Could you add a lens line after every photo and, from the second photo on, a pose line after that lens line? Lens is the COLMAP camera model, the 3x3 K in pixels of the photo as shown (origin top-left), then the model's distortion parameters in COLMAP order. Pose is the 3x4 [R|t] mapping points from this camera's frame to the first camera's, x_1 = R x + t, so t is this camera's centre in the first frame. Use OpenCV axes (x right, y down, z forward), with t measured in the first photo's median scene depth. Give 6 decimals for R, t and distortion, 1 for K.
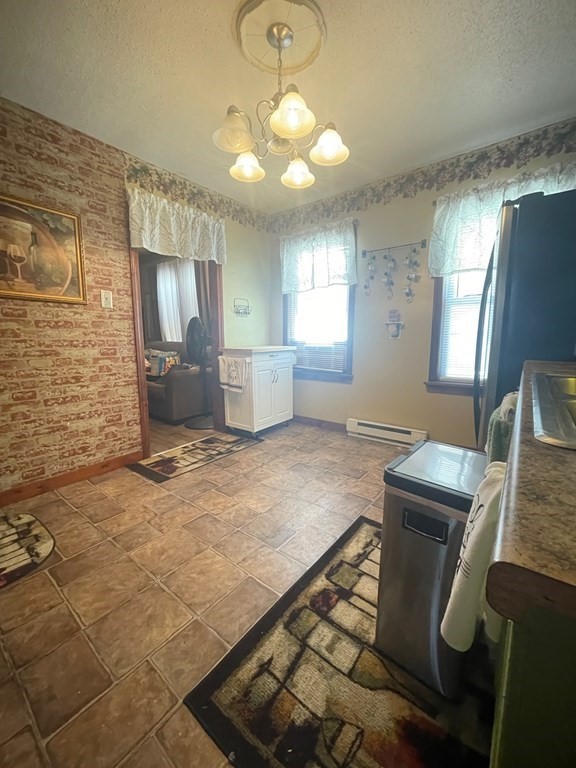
lens RADIAL K [[308.2, 0, 290.3], [0, 308.2, 381.5], [0, 0, 1]] dist [0.000031, -0.000032]
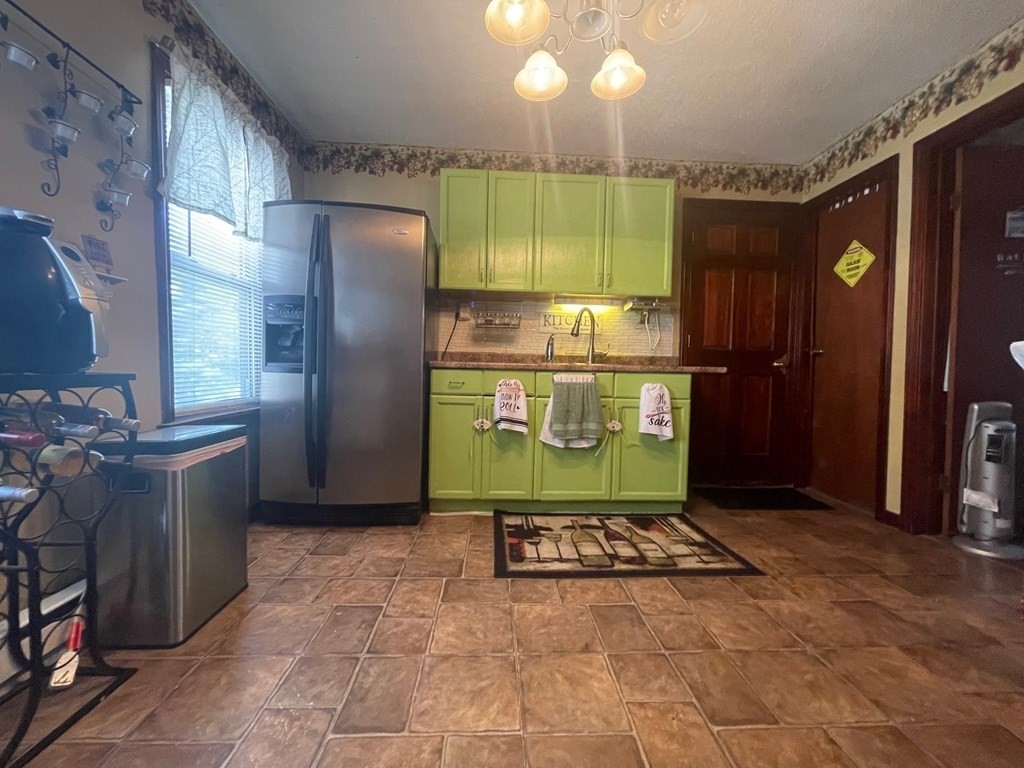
lens RADIAL K [[411.0, 0, 513.6], [0, 411.0, 384.1], [0, 0, 1]] dist [0.000031, -0.000032]
pose [[-0.648377, -0.028772, 0.760776, -0.767775], [0.099942, 0.987421, 0.122519, -0.179567], [-0.754731, 0.155472, -0.637346, 2.257982]]
